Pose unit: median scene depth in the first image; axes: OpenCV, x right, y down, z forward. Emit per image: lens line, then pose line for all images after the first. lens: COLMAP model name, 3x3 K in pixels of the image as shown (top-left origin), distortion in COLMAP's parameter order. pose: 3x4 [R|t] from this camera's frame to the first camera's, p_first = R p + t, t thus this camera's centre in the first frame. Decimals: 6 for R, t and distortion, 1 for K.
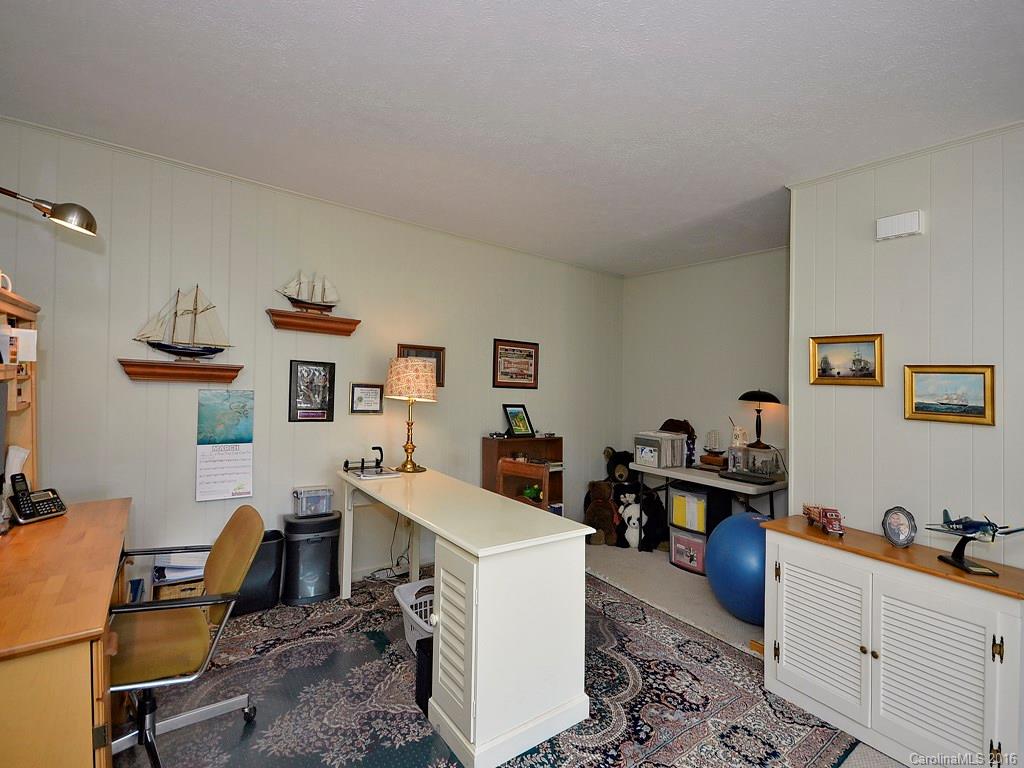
lens RADIAL K [[480.6, 0, 512.0], [0, 480.6, 384.0], [0, 0, 1]] dist [0.000262, -0.000749]
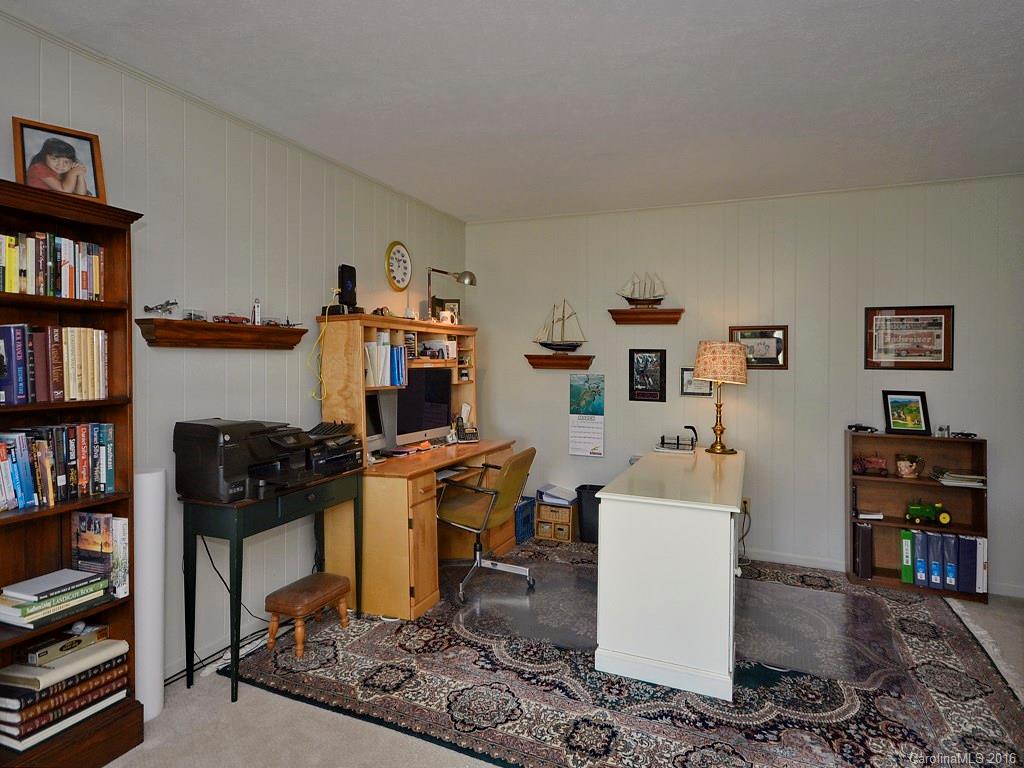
lens RADIAL K [[560.7, 0, 512.0], [0, 560.7, 384.0], [0, 0, 1]] dist [0.001157, -0.000230]
pose [[0.503397, 0.000126, -0.864055, 0.594477], [0.010849, 0.999920, 0.006466, 0.024811], [0.863987, -0.012629, 0.503355, 0.033203]]
